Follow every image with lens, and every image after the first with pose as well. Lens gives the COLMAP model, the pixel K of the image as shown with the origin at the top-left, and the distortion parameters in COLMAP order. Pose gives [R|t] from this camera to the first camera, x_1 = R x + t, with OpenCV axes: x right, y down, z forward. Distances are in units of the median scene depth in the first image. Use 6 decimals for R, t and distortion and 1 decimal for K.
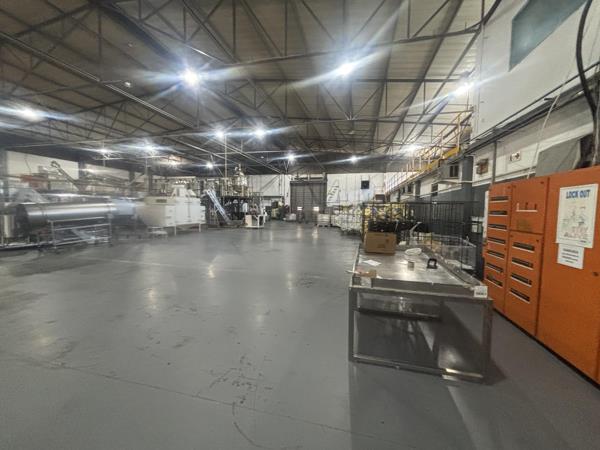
lens RADIAL K [[240.2, 0, 302.6], [0, 240.2, 227.4], [0, 0, 1]] dist [0.001959, -0.001088]
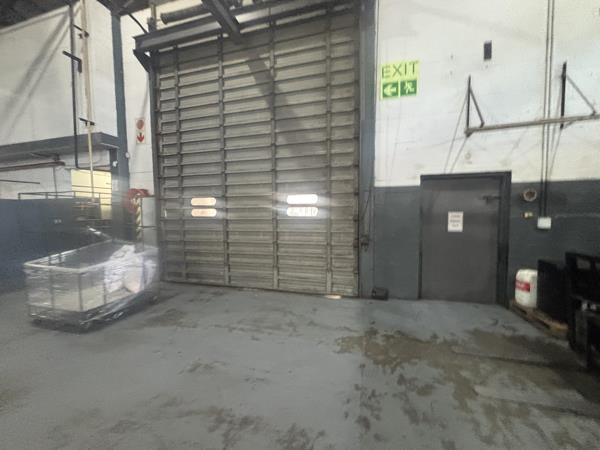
lens RADIAL K [[240.2, 0, 298.4], [0, 240.2, 225.7], [0, 0, 1]] dist [0.001959, -0.001088]
pose [[0.999313, -0.025269, -0.027119, 0.058941], [0.024625, 0.999413, -0.023832, -0.060285], [0.027705, 0.023148, 0.999348, 0.857095]]
